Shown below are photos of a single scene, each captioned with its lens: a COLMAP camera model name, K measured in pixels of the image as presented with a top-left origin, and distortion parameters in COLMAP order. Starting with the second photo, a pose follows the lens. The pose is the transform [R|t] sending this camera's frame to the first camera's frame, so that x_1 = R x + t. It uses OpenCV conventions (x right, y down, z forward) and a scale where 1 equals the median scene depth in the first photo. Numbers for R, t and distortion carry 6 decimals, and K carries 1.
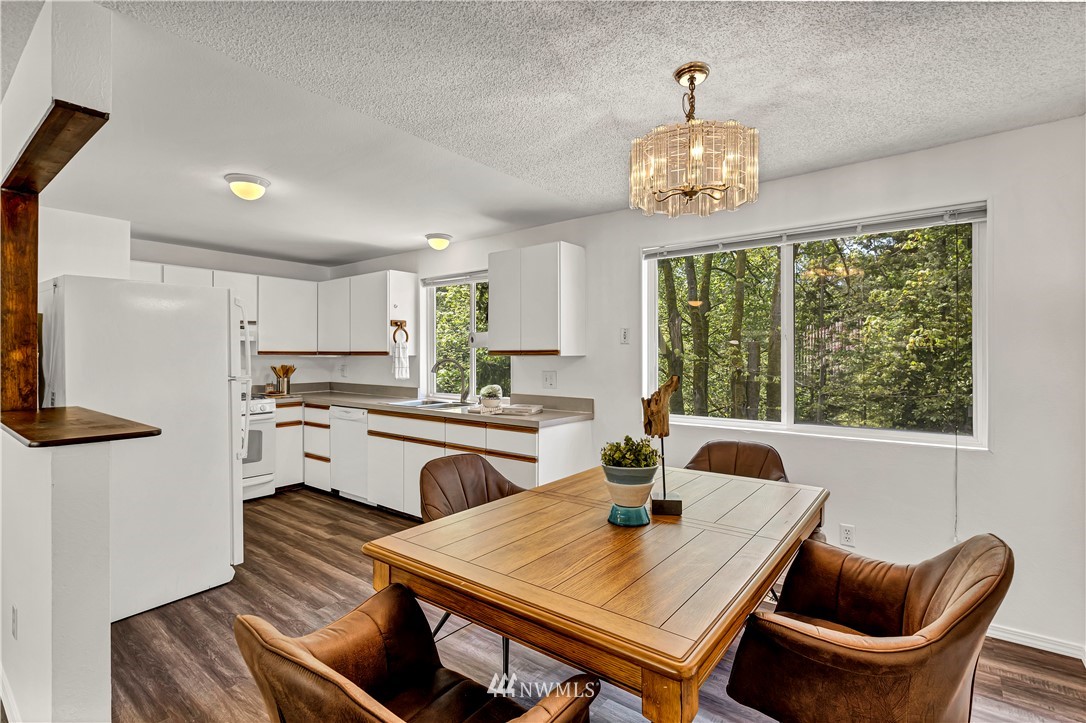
lens RADIAL K [[522.2, 0, 548.5], [0, 522.2, 360.9], [0, 0, 1]] dist [-0.009893, 0.000821]
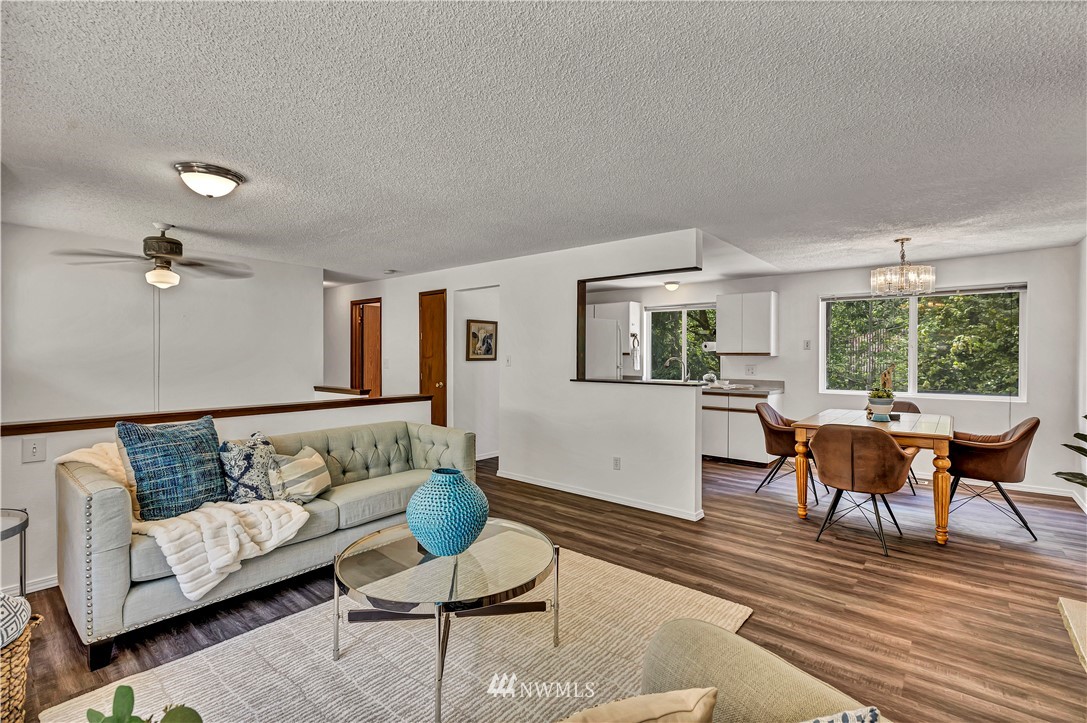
lens RADIAL K [[491.3, 0, 552.4], [0, 491.3, 362.4], [0, 0, 1]] dist [-0.003389, -0.001076]
pose [[0.998627, 0.005571, -0.052081, -0.526535], [-0.005321, 0.999974, 0.004938, 0.005941], [0.052108, -0.004654, 0.998631, -0.585863]]
